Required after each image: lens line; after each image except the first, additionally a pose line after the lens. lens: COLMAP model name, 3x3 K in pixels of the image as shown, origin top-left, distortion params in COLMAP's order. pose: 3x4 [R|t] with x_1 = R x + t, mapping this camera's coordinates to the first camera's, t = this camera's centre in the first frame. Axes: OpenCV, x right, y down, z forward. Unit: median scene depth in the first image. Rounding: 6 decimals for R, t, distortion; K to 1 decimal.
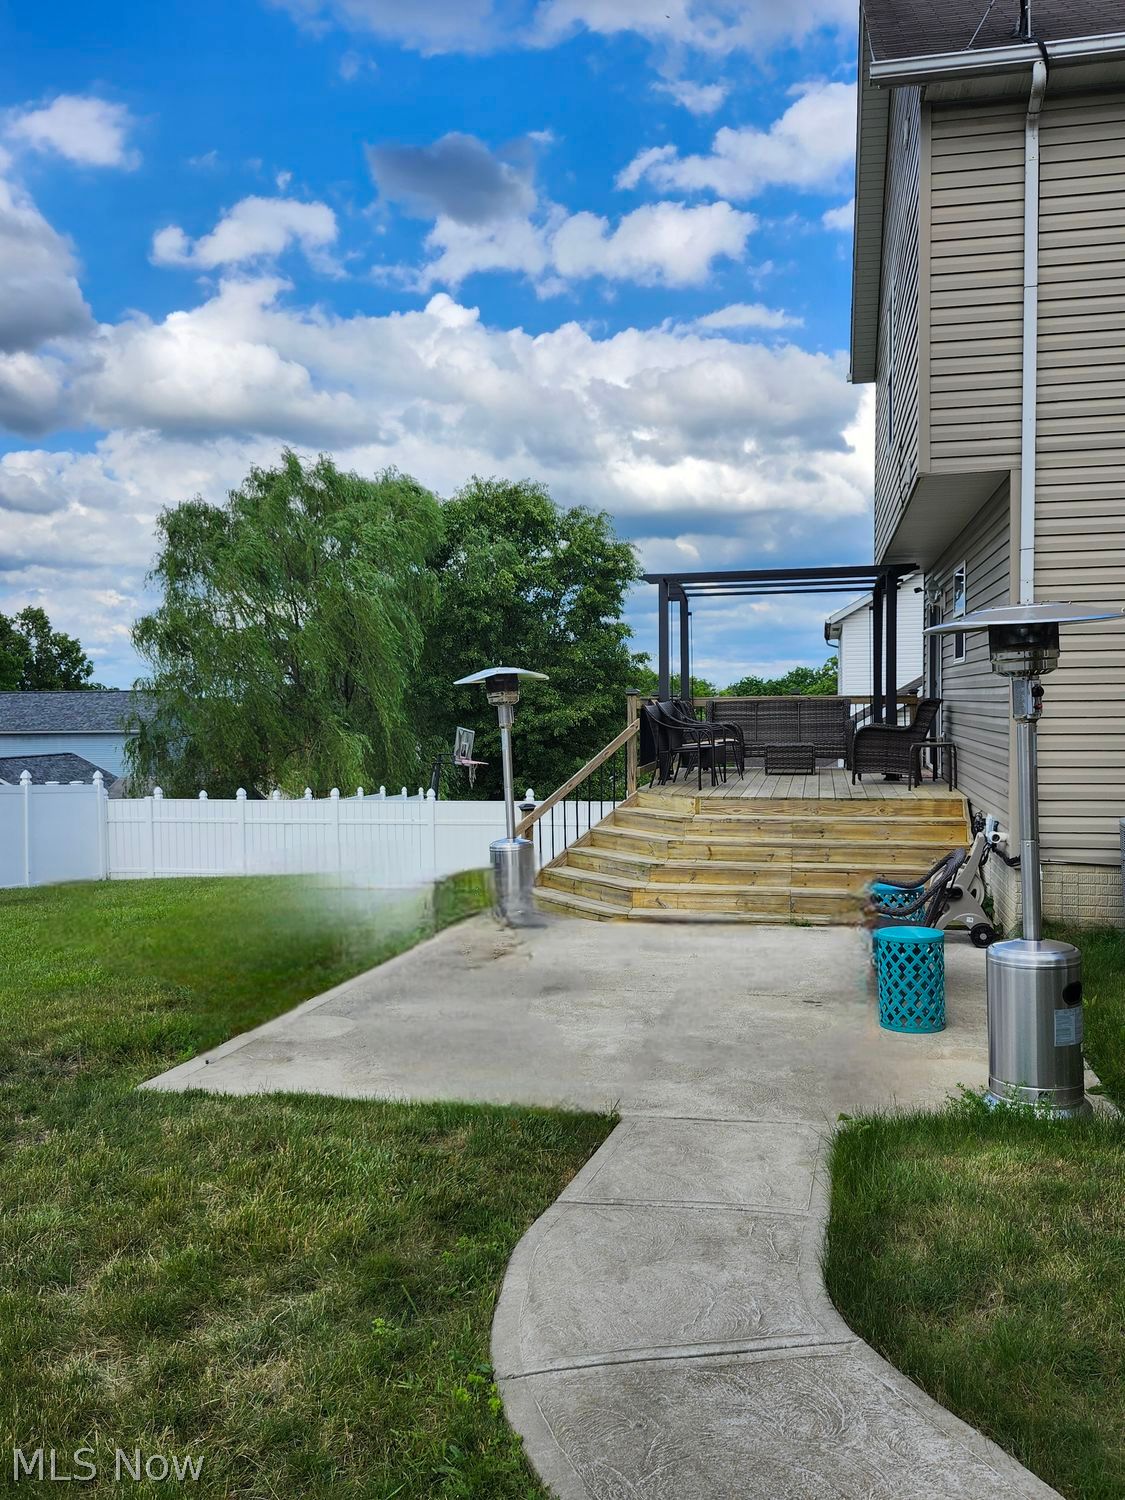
lens RADIAL K [[1173.0, 0, 562.5], [0, 1173.0, 750.0], [0, 0, 1]] dist [0.007896, -0.000254]
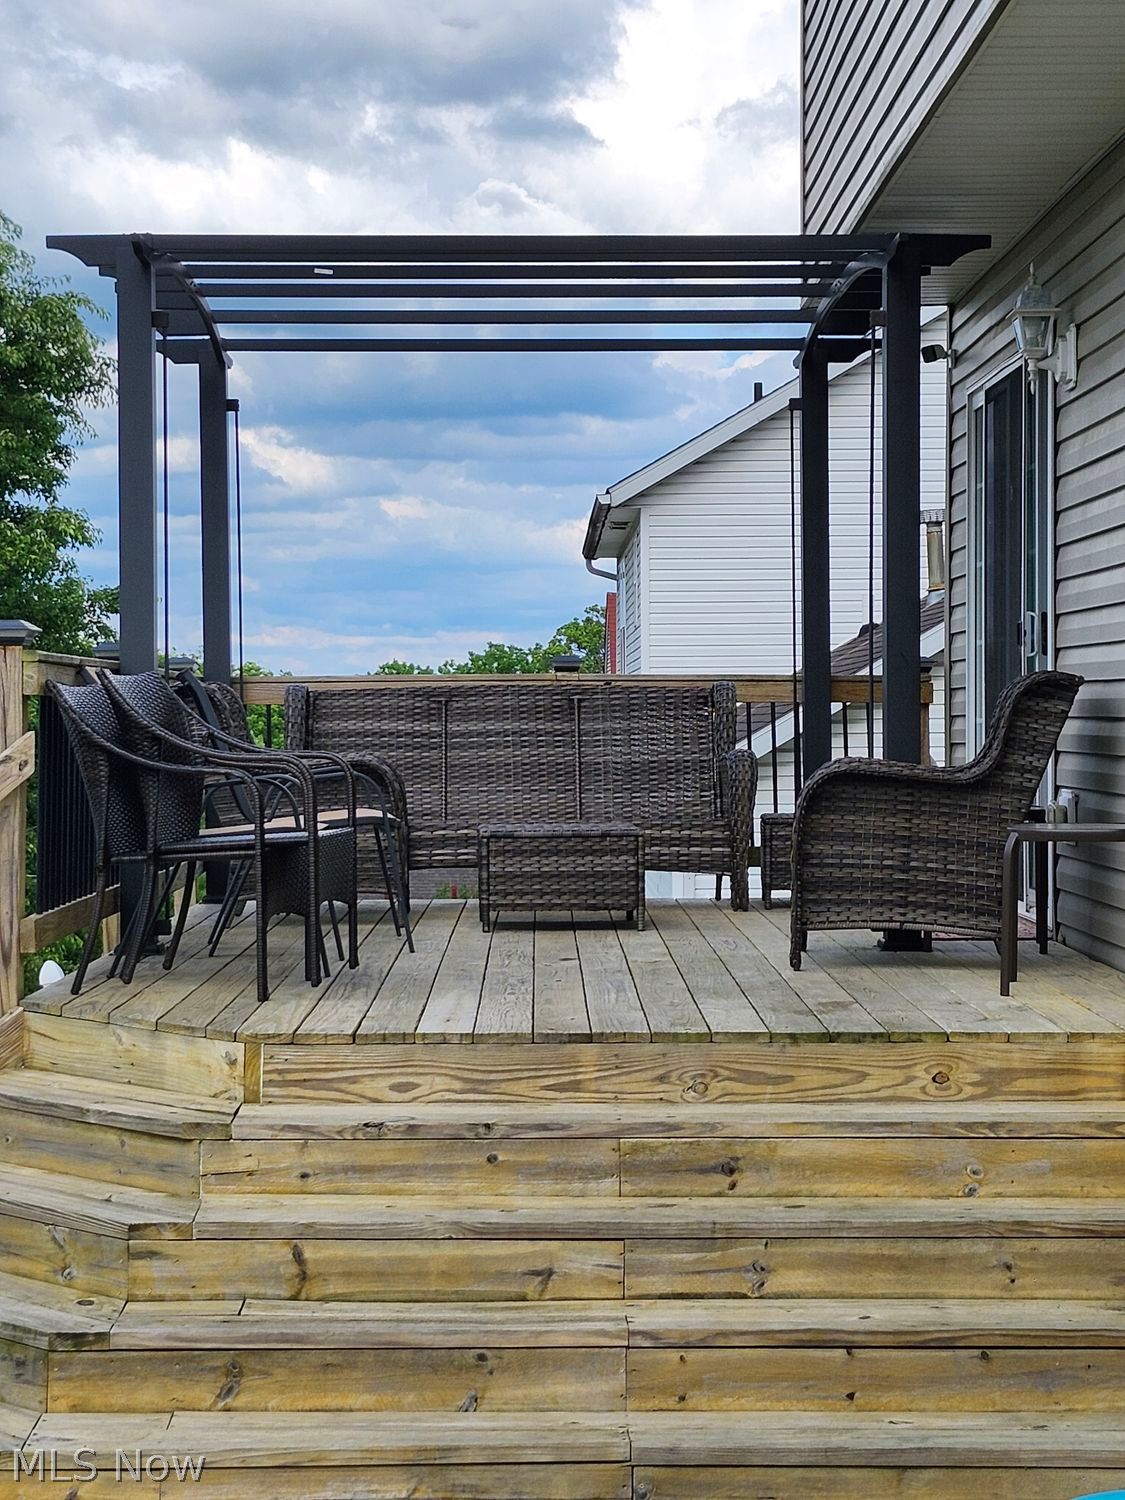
lens RADIAL K [[2752.4, 0, 592.2], [0, 2752.4, 747.4], [0, 0, 1]] dist [0.178001, -0.246359]
pose [[0.972646, 0.007874, 0.232159, 0.042873], [-0.000561, 0.999502, -0.031548, -0.003790], [-0.232292, 0.030555, 0.972166, 0.361942]]
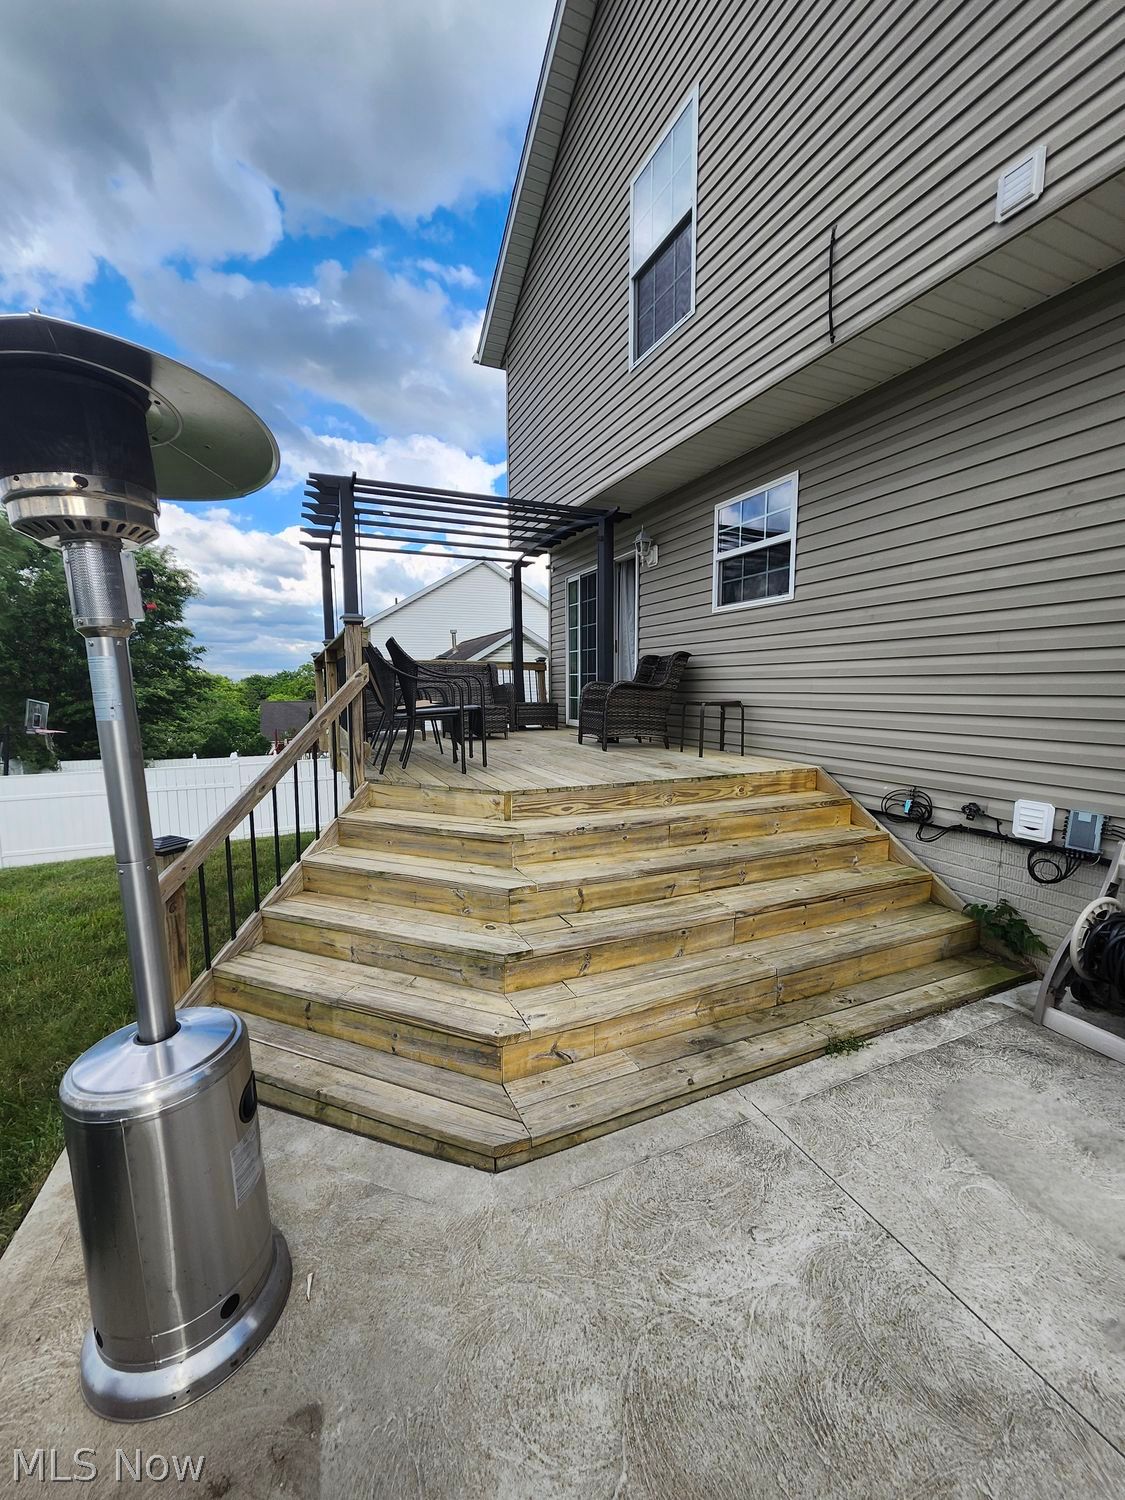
lens RADIAL K [[600.5, 0, 562.5], [0, 600.5, 750.0], [0, 0, 1]] dist [-0.001078, -0.000001]
pose [[0.812266, -0.052662, 0.580906, -0.036715], [0.017403, 0.997661, 0.066108, -0.001046], [-0.583028, -0.043588, 0.811282, 0.683258]]
